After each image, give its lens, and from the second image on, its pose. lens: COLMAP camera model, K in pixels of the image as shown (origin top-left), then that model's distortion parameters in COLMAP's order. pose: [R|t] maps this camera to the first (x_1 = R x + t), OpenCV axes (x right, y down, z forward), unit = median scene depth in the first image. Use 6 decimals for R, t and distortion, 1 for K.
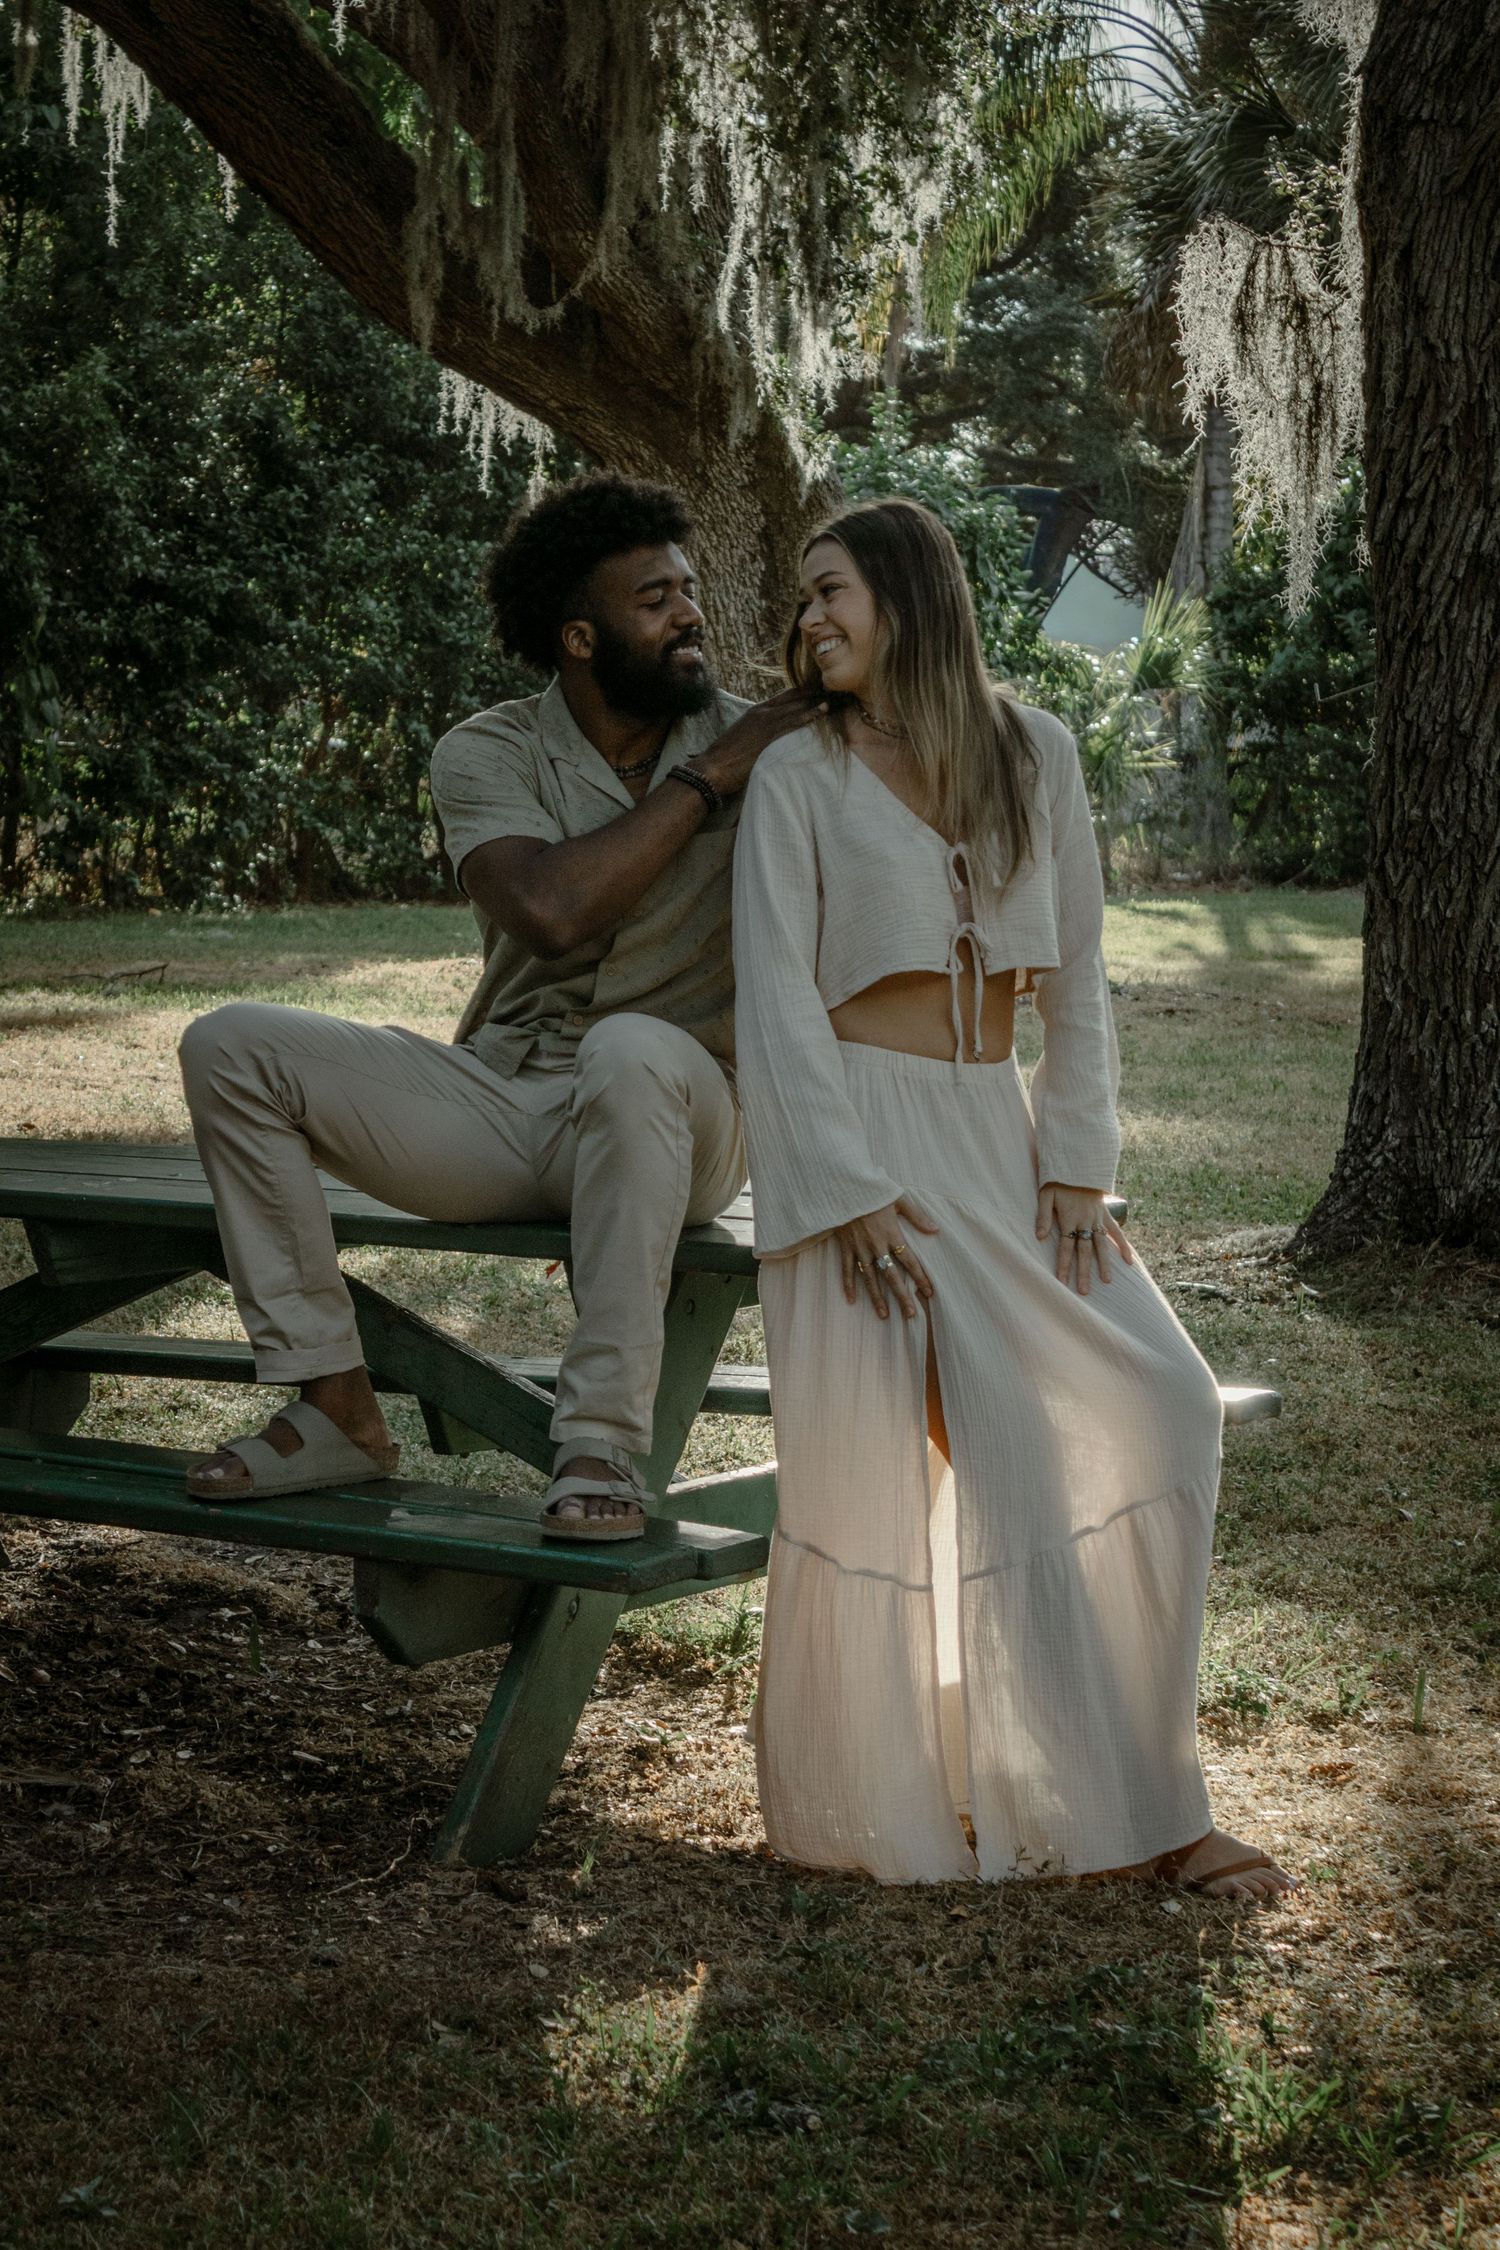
lens RADIAL K [[5585.5, 0, 750.0], [0, 5585.5, 1125.0], [0, 0, 1]] dist [0.108597, 0.013476]
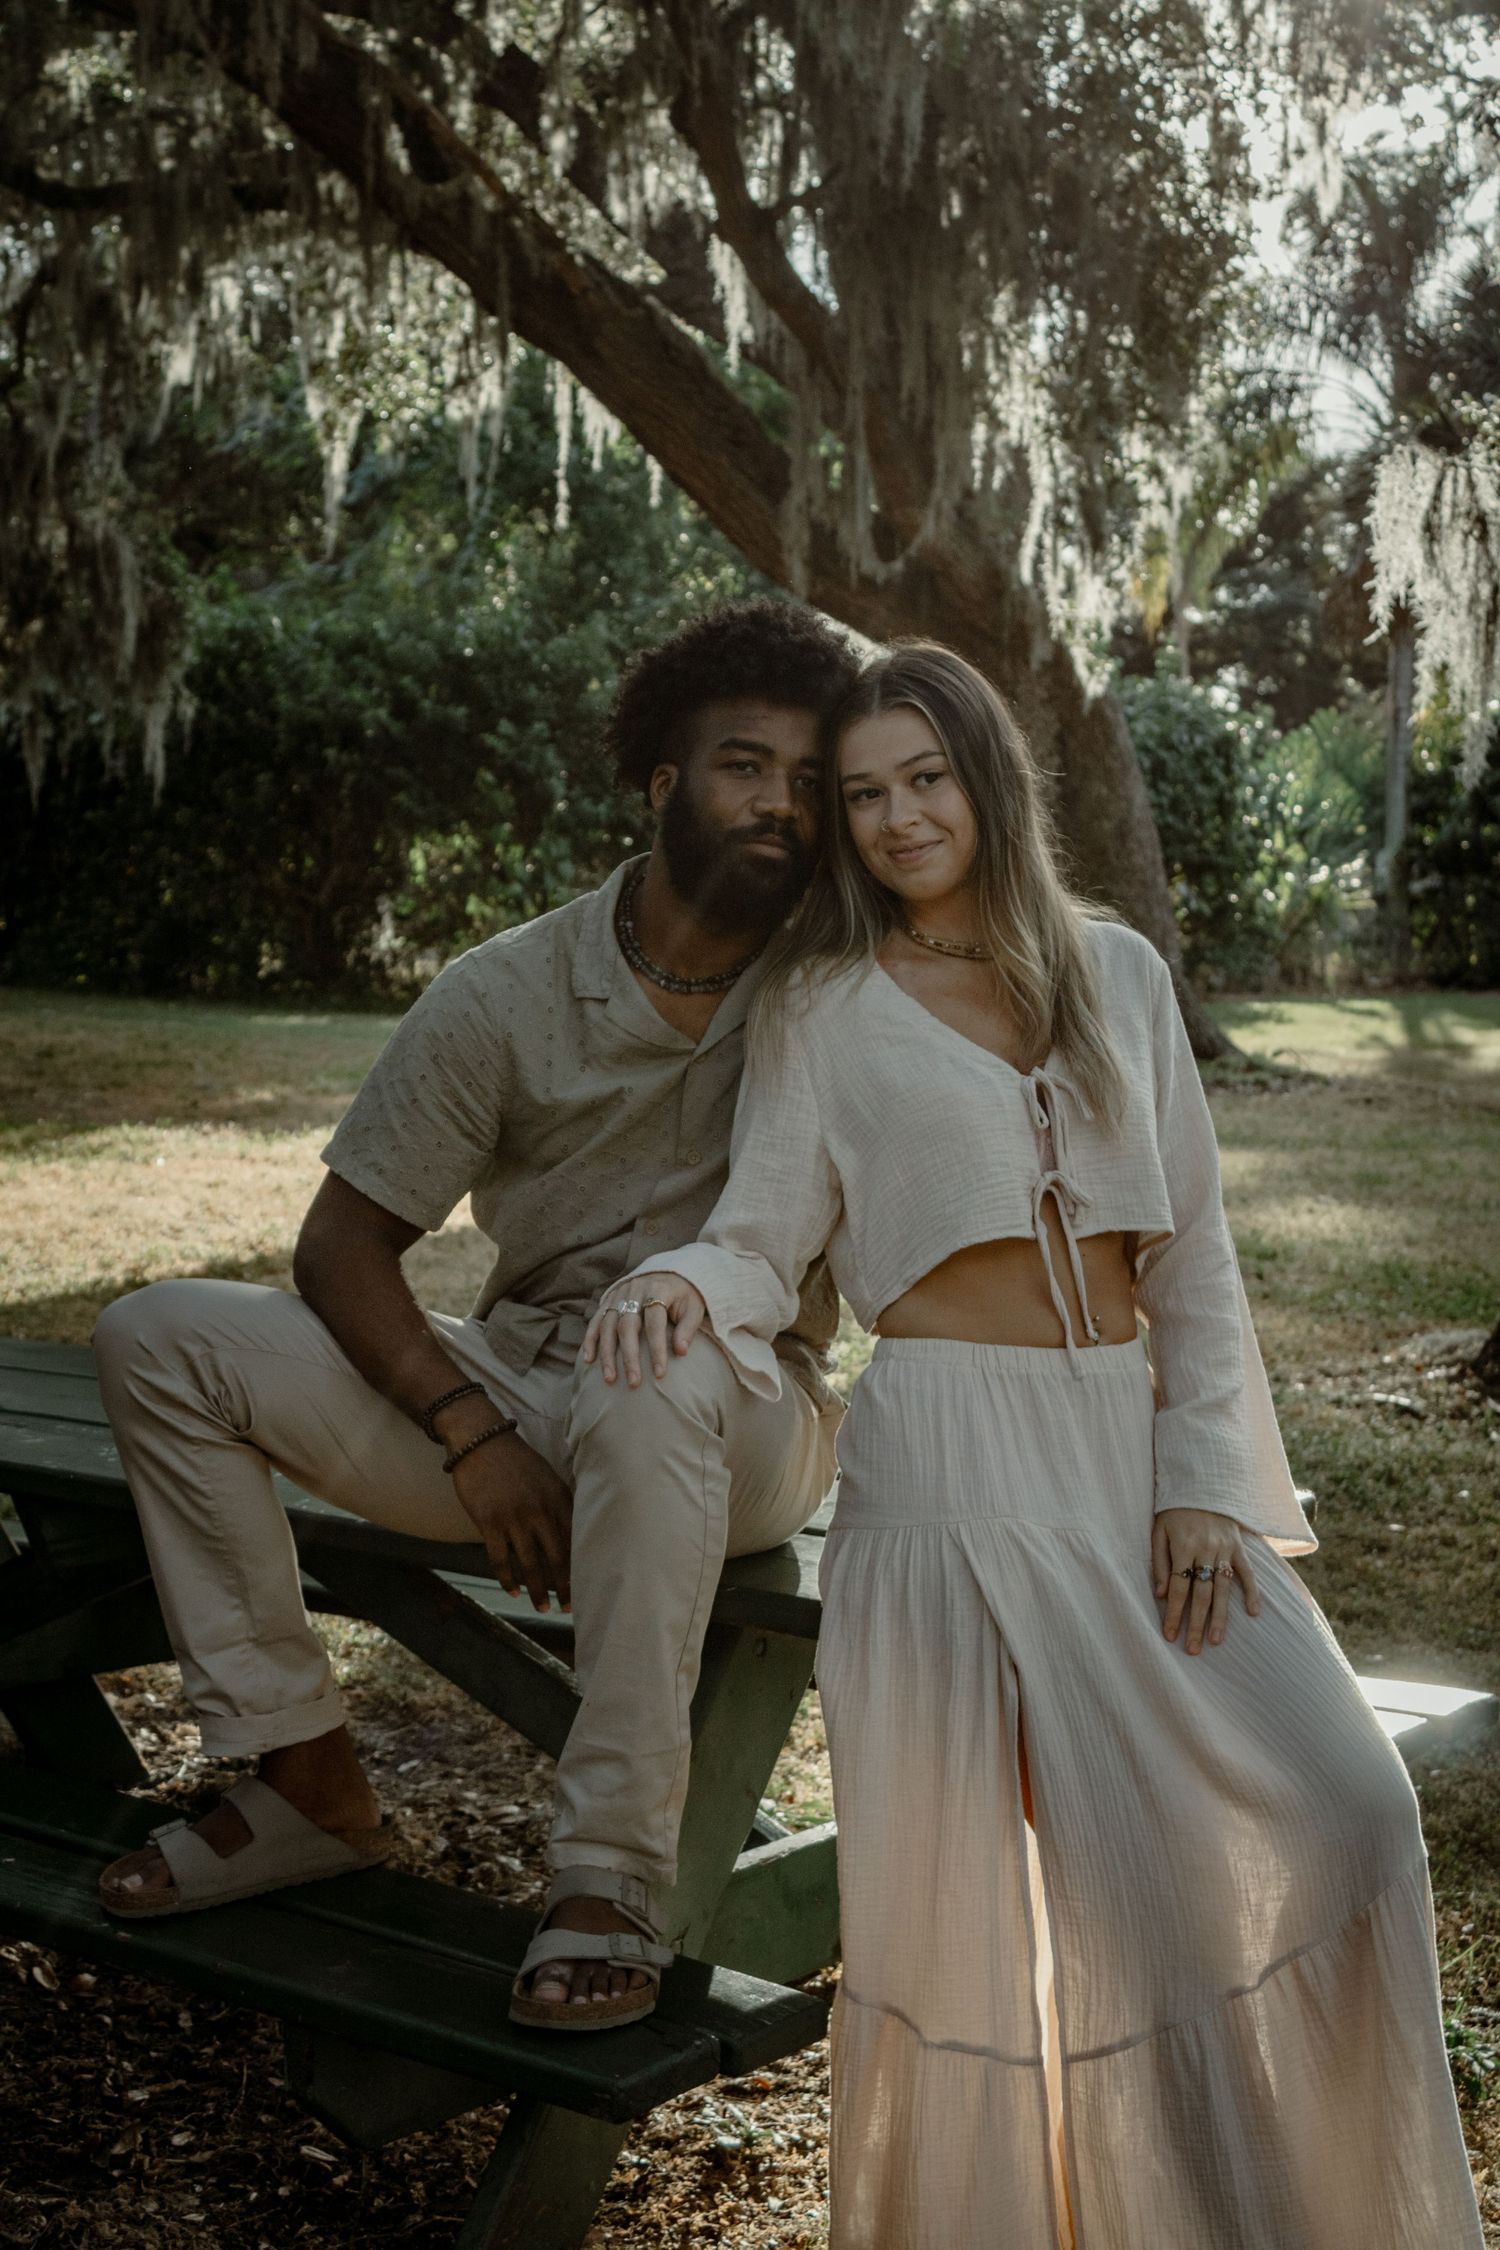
lens RADIAL K [[3603.0, 0, 750.0], [0, 3603.0, 1125.0], [0, 0, 1]] dist [-0.005954, 0.104413]
pose [[0.995498, 0.003447, -0.094724, 0.019867], [-0.003588, 0.999993, -0.001322, -0.022744], [0.094719, 0.001656, 0.995503, 0.265604]]
